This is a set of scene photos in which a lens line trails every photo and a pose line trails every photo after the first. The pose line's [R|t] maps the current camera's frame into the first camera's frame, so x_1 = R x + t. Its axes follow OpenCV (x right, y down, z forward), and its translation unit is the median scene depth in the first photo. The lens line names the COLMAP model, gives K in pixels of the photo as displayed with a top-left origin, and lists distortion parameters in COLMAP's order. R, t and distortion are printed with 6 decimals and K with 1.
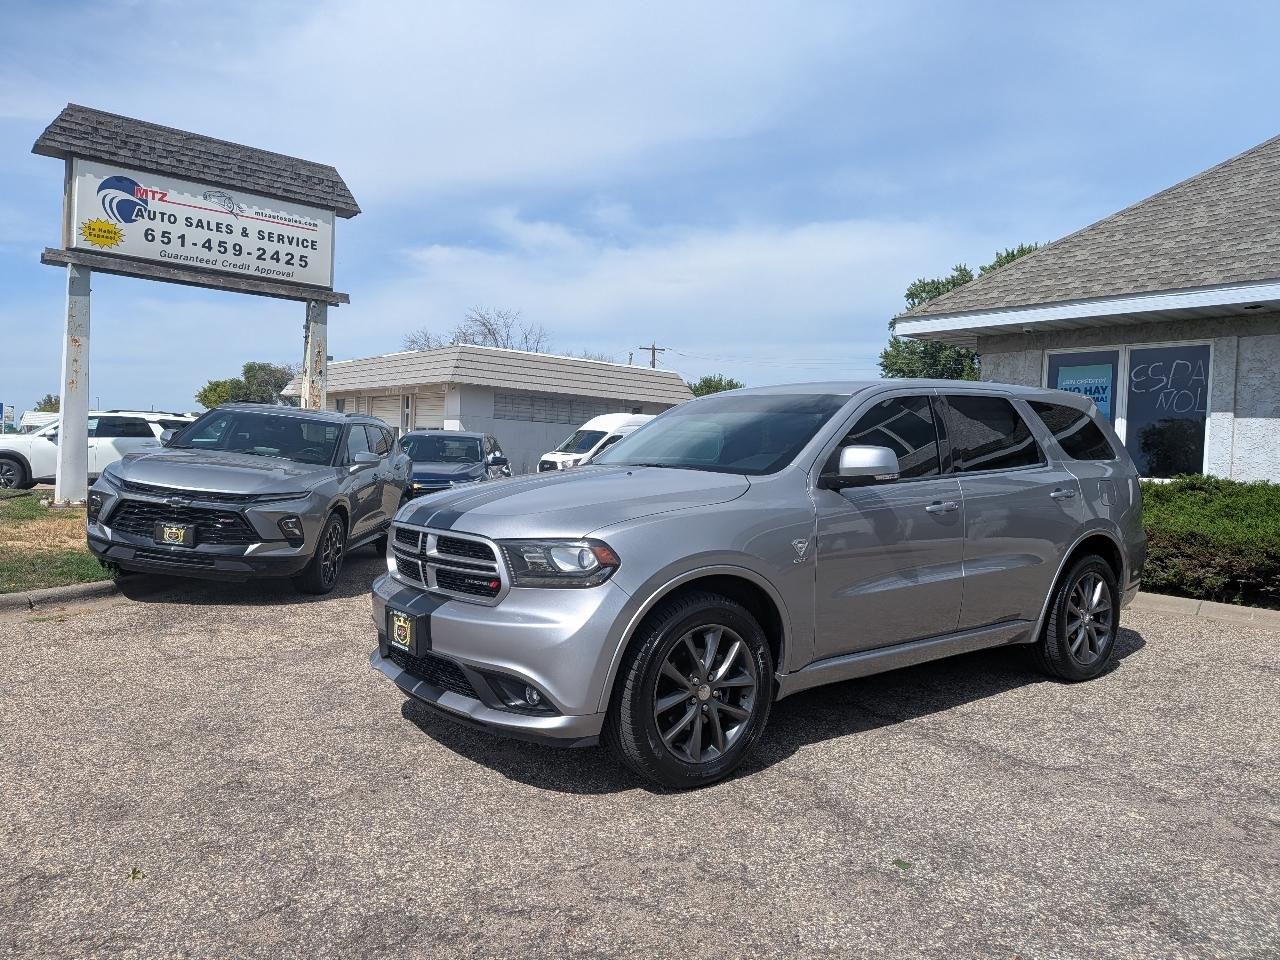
lens RADIAL K [[1022.0, 0, 629.8], [0, 1022.0, 477.6], [0, 0, 1]] dist [-0.001245, -0.017501]
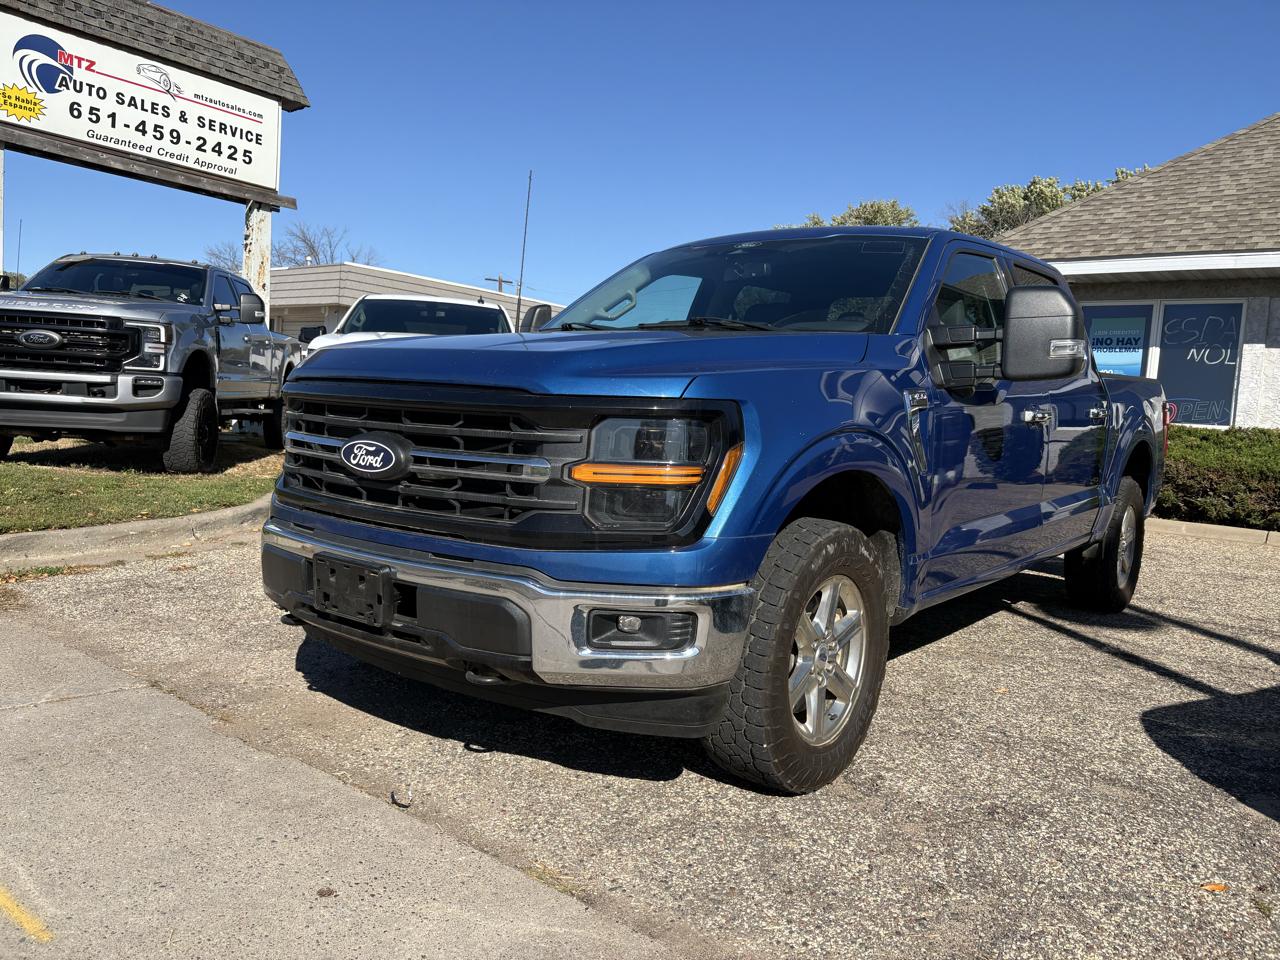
lens RADIAL K [[1057.8, 0, 645.0], [0, 1057.8, 495.3], [0, 0, 1]] dist [0.082731, -0.117288]
pose [[0.972132, 0.009210, 0.234254, -0.217680], [-0.024833, 0.997652, 0.063830, 0.012577], [-0.233116, -0.067869, 0.970078, 0.005065]]
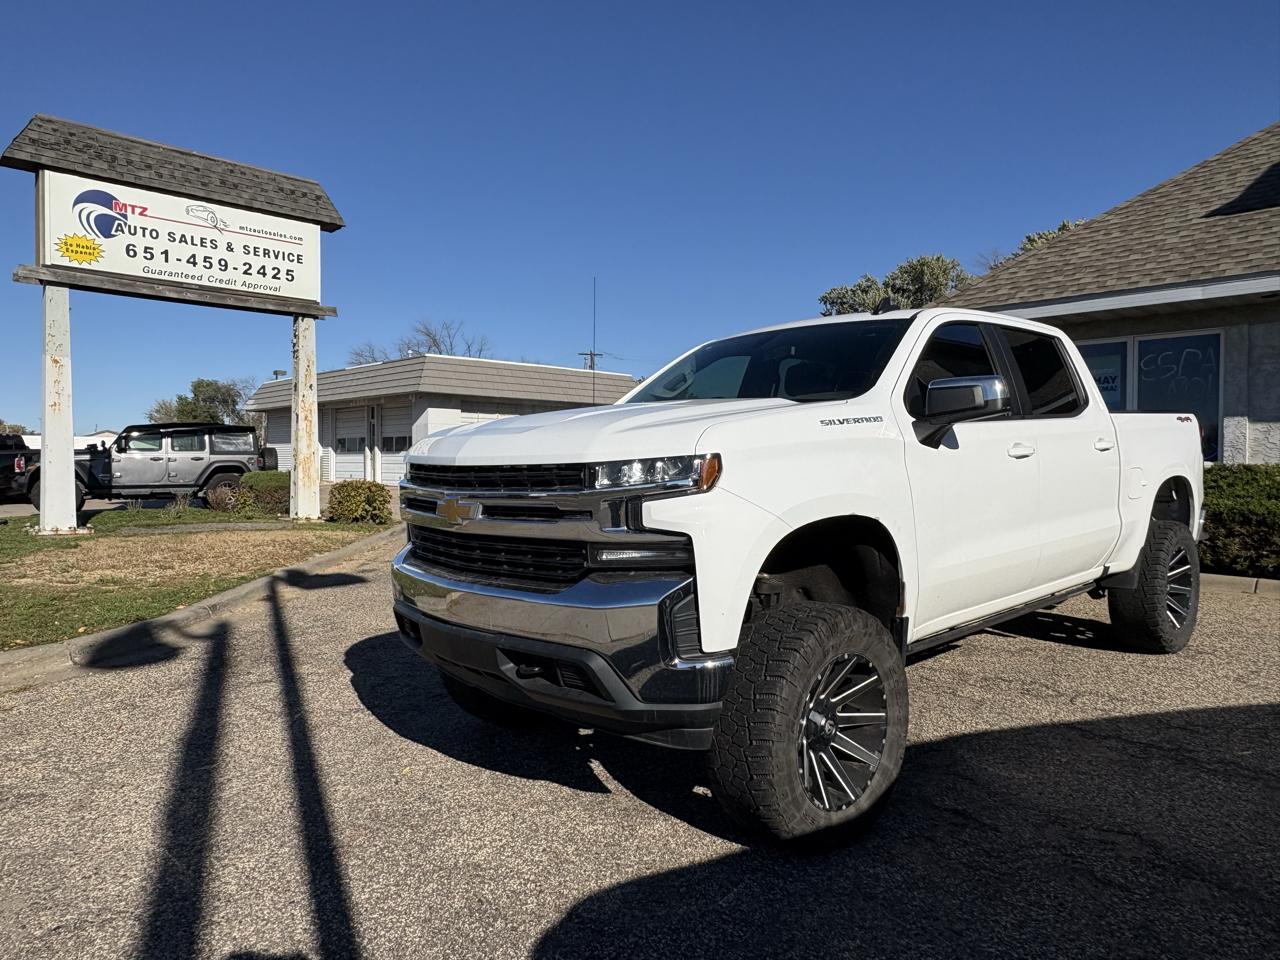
lens RADIAL K [[923.8, 0, 644.2], [0, 923.8, 475.7], [0, 0, 1]] dist [-0.025197, 0.036372]
pose [[0.993490, -0.041445, 0.106108, -0.086454], [0.040973, 0.999138, 0.006626, -0.008902], [-0.106292, -0.002235, 0.994332, 0.074734]]
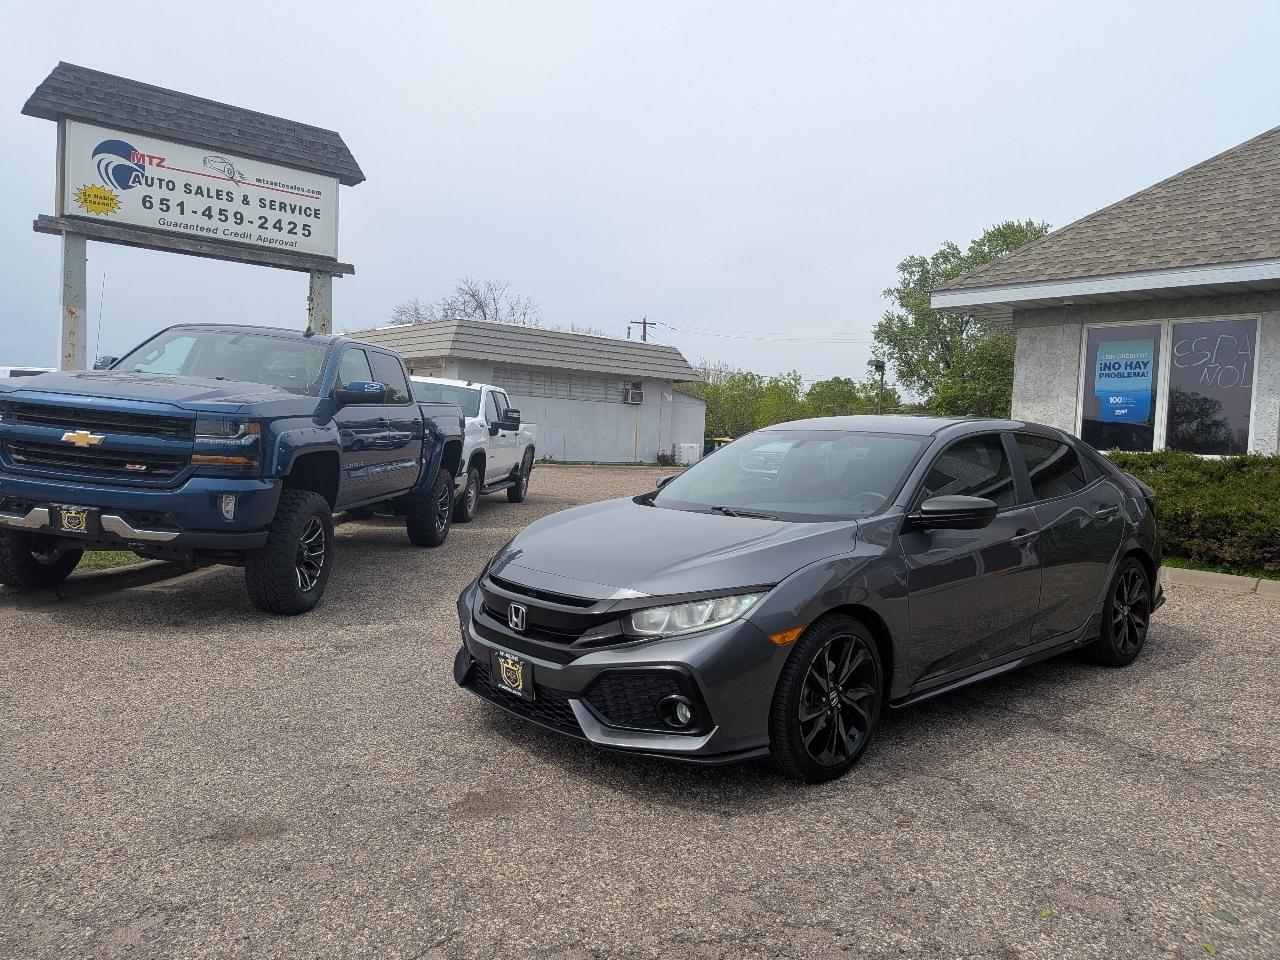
lens RADIAL K [[1017.5, 0, 640.2], [0, 1017.5, 484.8], [0, 0, 1]] dist [-0.008002, -0.008456]
pose [[0.999444, -0.002865, 0.033230, -0.039883], [0.001784, 0.999470, 0.032514, -0.002018], [-0.033306, -0.032437, 0.998919, 0.022901]]
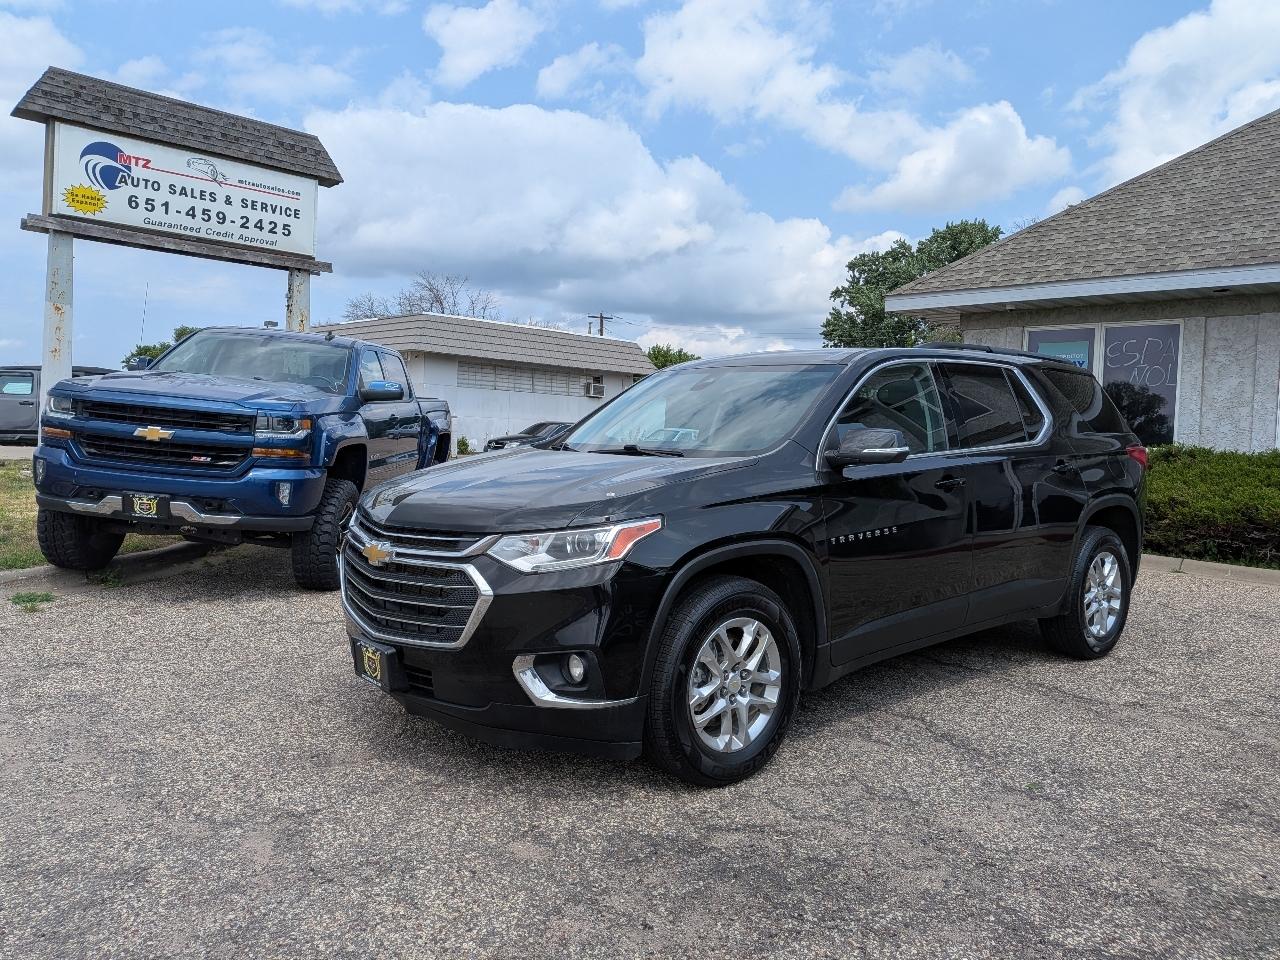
lens RADIAL K [[1022.6, 0, 635.2], [0, 1022.6, 453.4], [0, 0, 1]] dist [-0.000150, -0.015422]
pose [[0.996971, -0.002186, 0.077748, -0.062721], [0.001465, 0.999955, 0.009325, -0.002203], [-0.077765, -0.009183, 0.996929, -0.028277]]
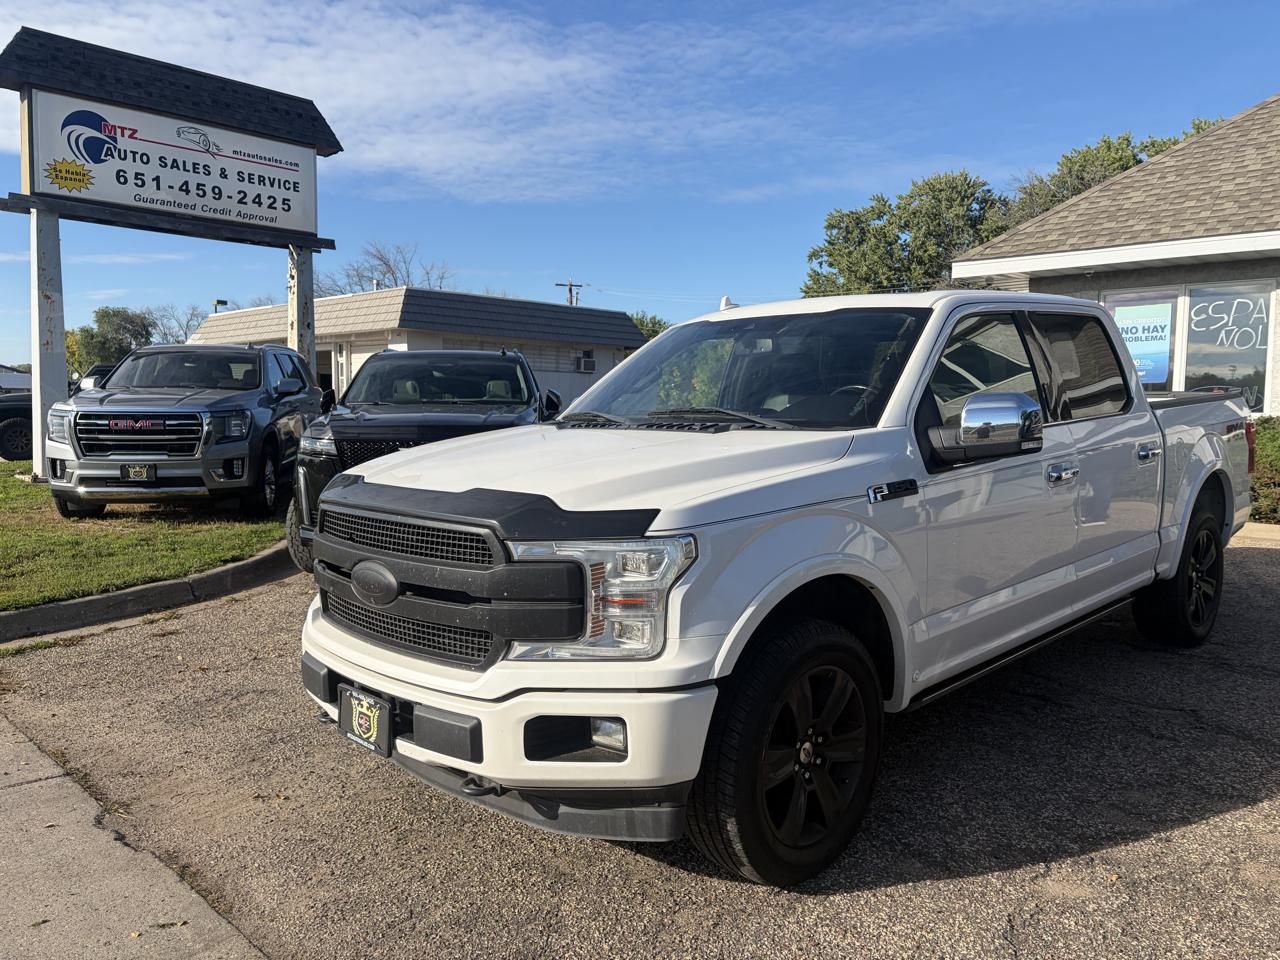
lens RADIAL K [[1058.7, 0, 632.7], [0, 1058.7, 481.6], [0, 0, 1]] dist [0.091368, -0.116530]
pose [[0.990922, -0.042977, 0.127381, -0.155422], [0.035068, 0.997353, 0.063697, -0.013406], [-0.129781, -0.058652, 0.989806, -0.019848]]
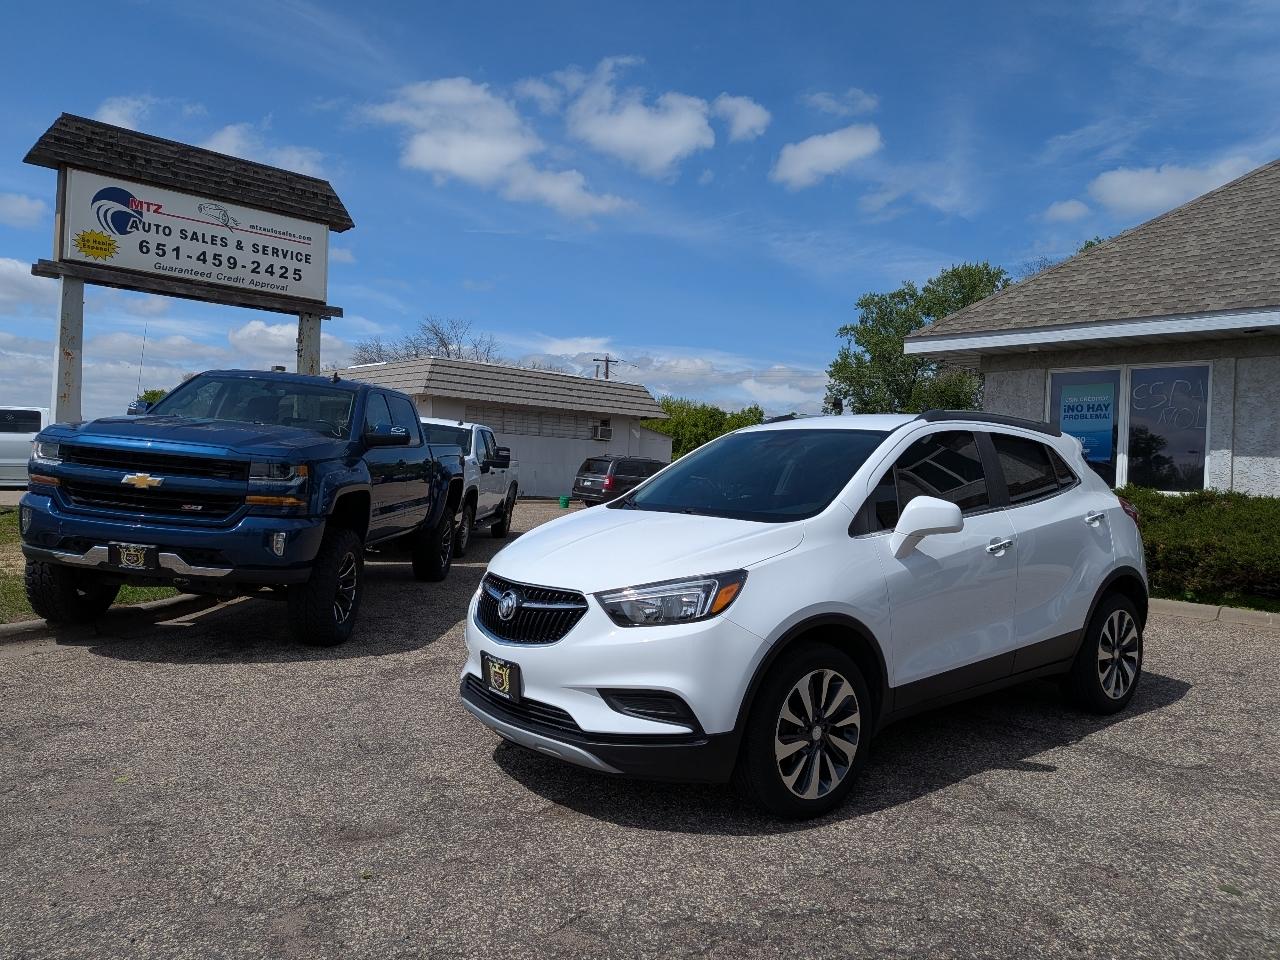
lens RADIAL K [[1017.6, 0, 628.8], [0, 1017.6, 467.4], [0, 0, 1]] dist [-0.000991, -0.006874]
pose [[0.997543, -0.002817, 0.070005, -0.072621], [0.004124, 0.999820, -0.018524, -0.004348], [-0.069940, 0.018767, 0.997375, -0.010559]]
